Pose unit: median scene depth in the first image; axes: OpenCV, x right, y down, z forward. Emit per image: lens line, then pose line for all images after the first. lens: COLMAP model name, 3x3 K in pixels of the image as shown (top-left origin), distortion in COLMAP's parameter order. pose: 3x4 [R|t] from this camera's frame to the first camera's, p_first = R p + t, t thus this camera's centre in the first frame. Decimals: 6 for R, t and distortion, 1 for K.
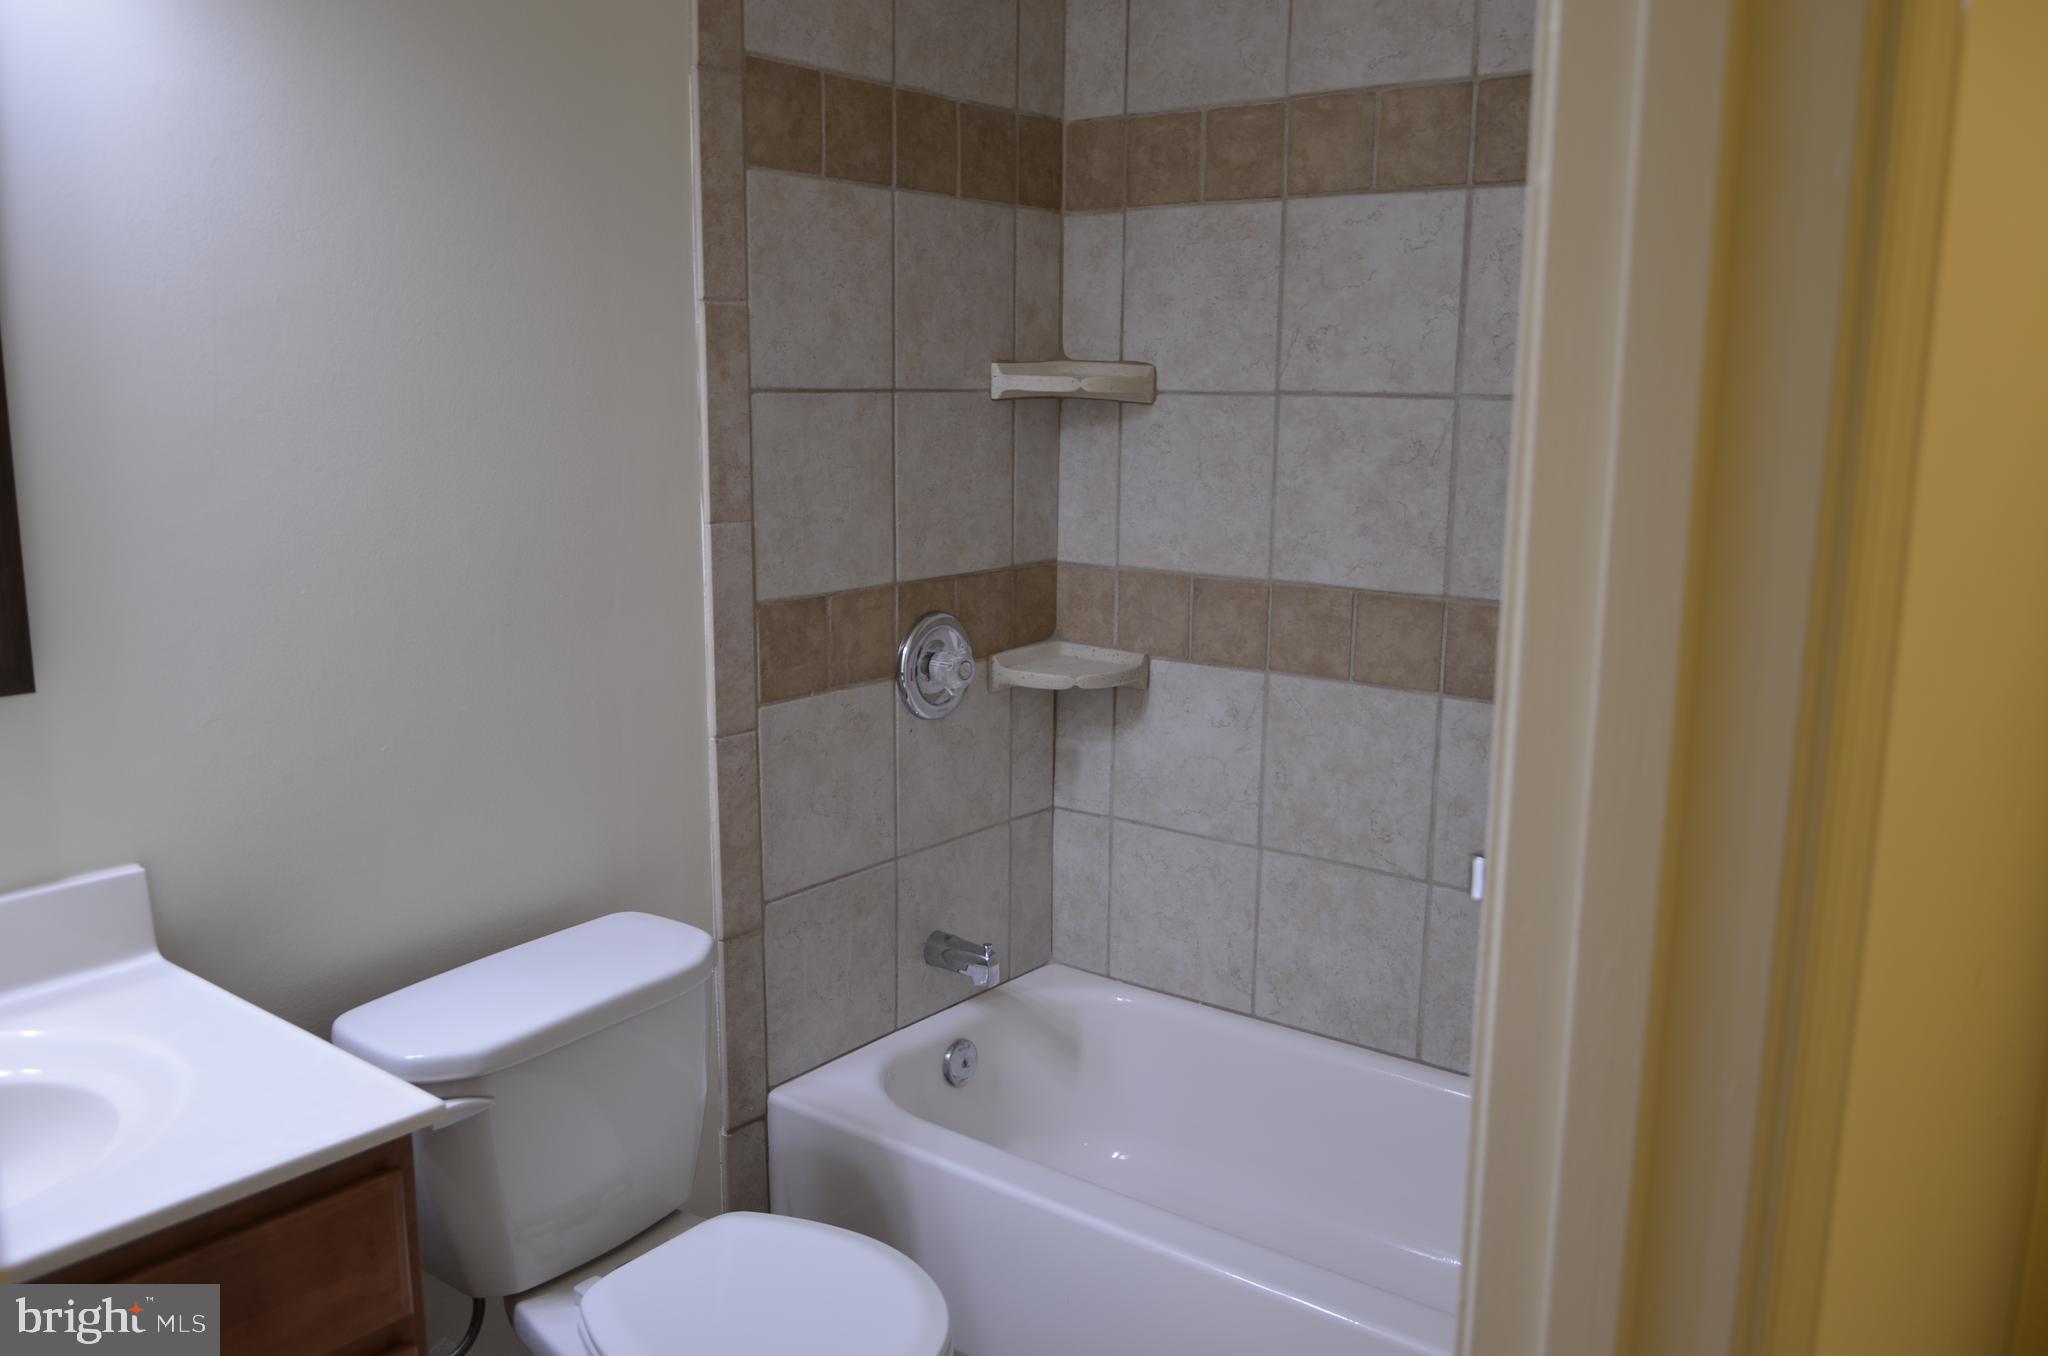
lens RADIAL K [[1633.9, 0, 1011.9], [0, 1633.9, 696.2], [0, 0, 1]] dist [-0.028012, 0.003551]
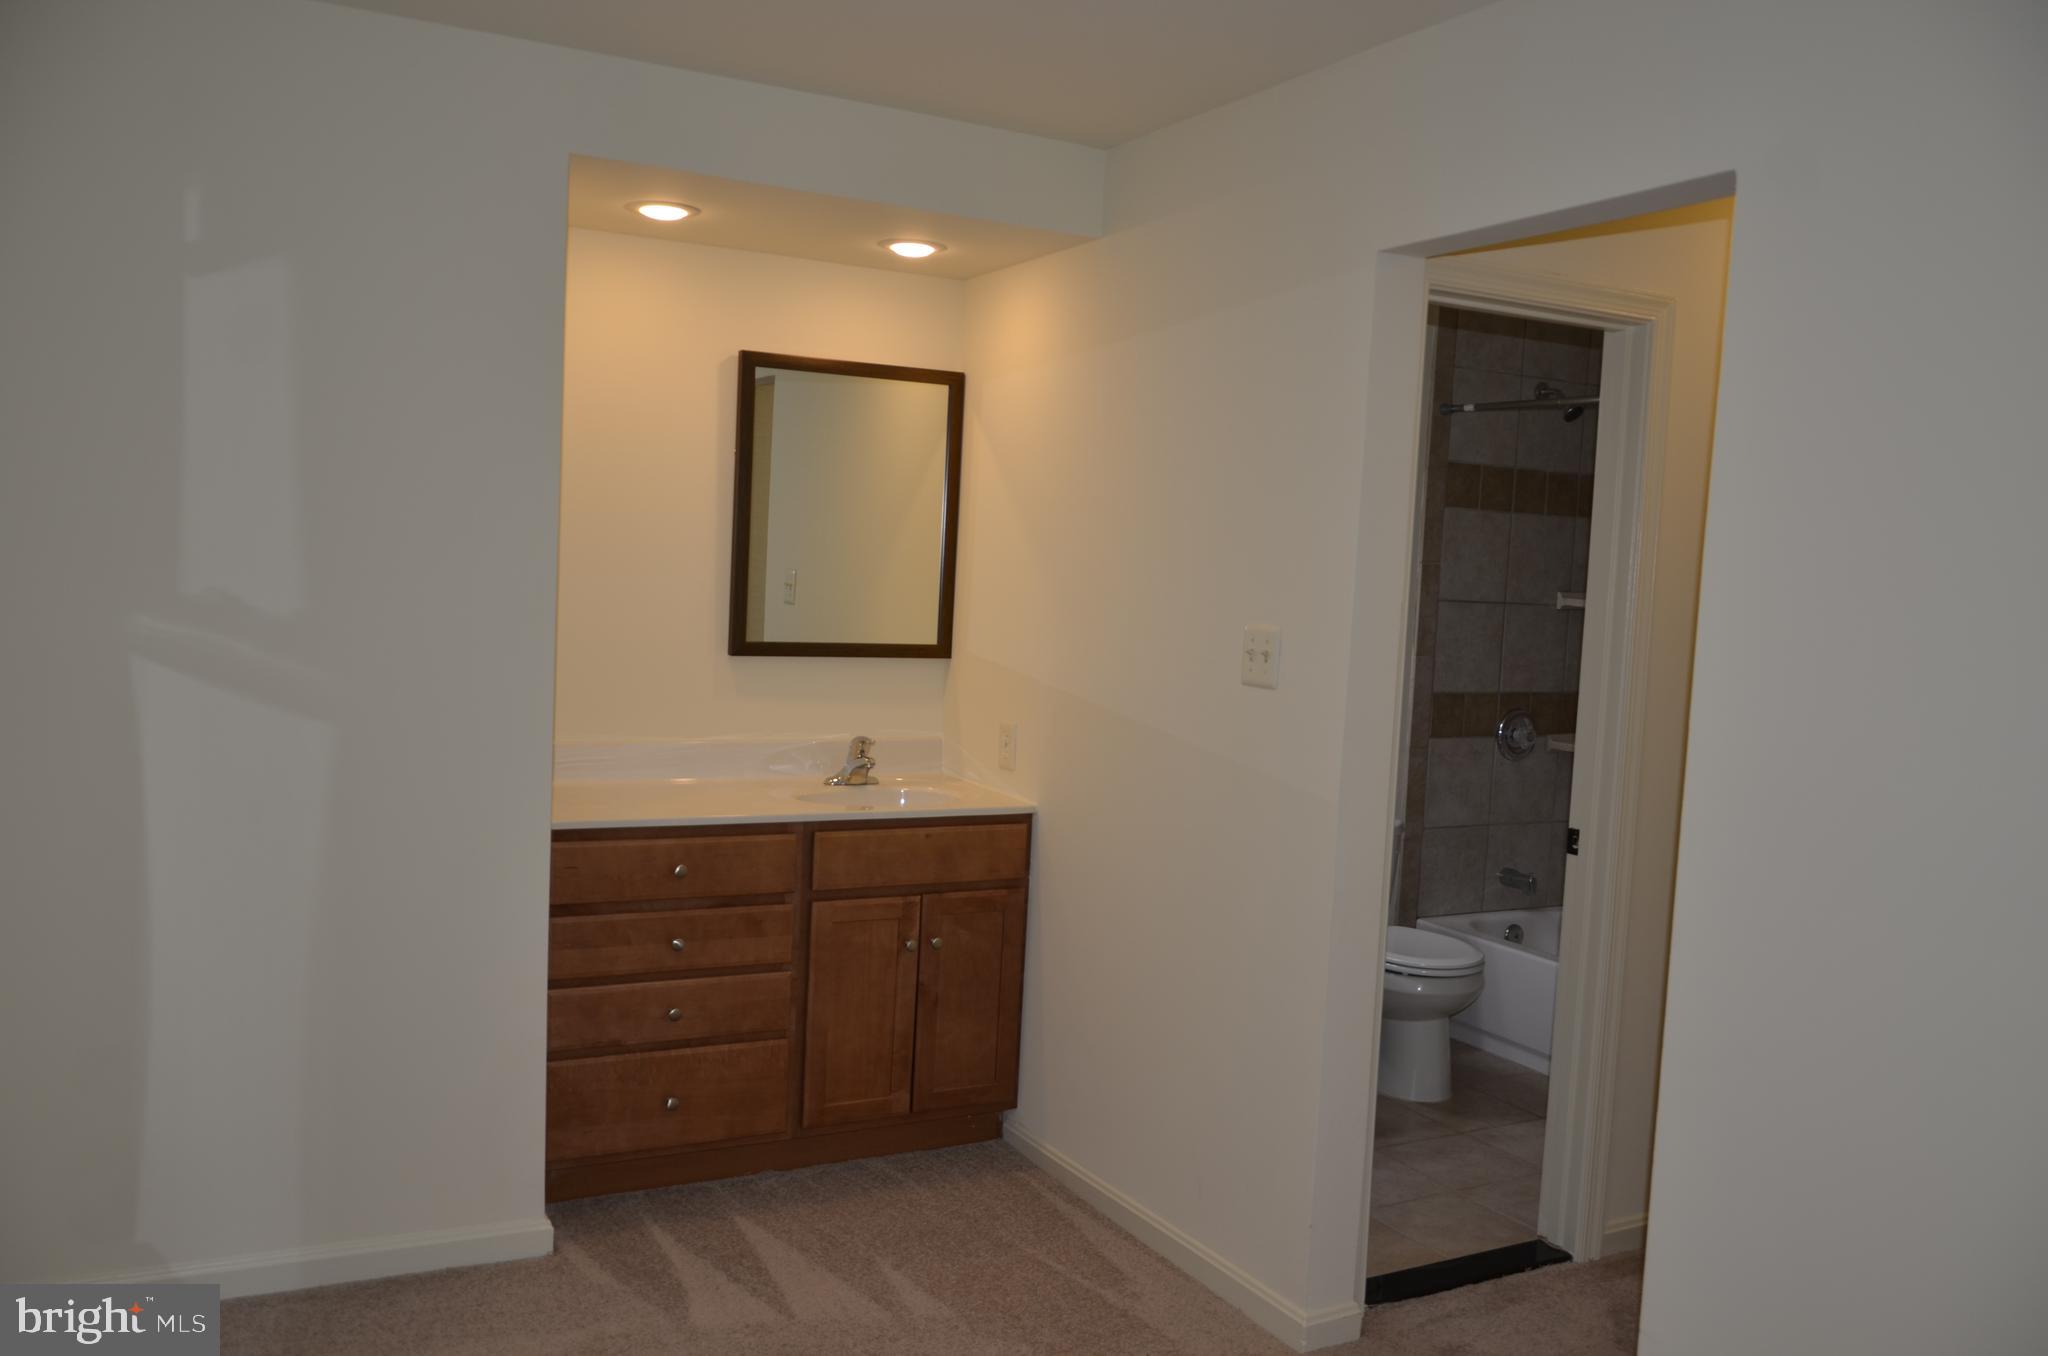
lens RADIAL K [[1633.9, 0, 1011.9], [0, 1633.9, 696.2], [0, 0, 1]] dist [-0.028012, 0.003551]
pose [[0.919486, 0.068588, -0.387092, 0.174034], [-0.112790, 0.989292, -0.092626, 0.211701], [0.376594, 0.128829, 0.917377, -1.231936]]
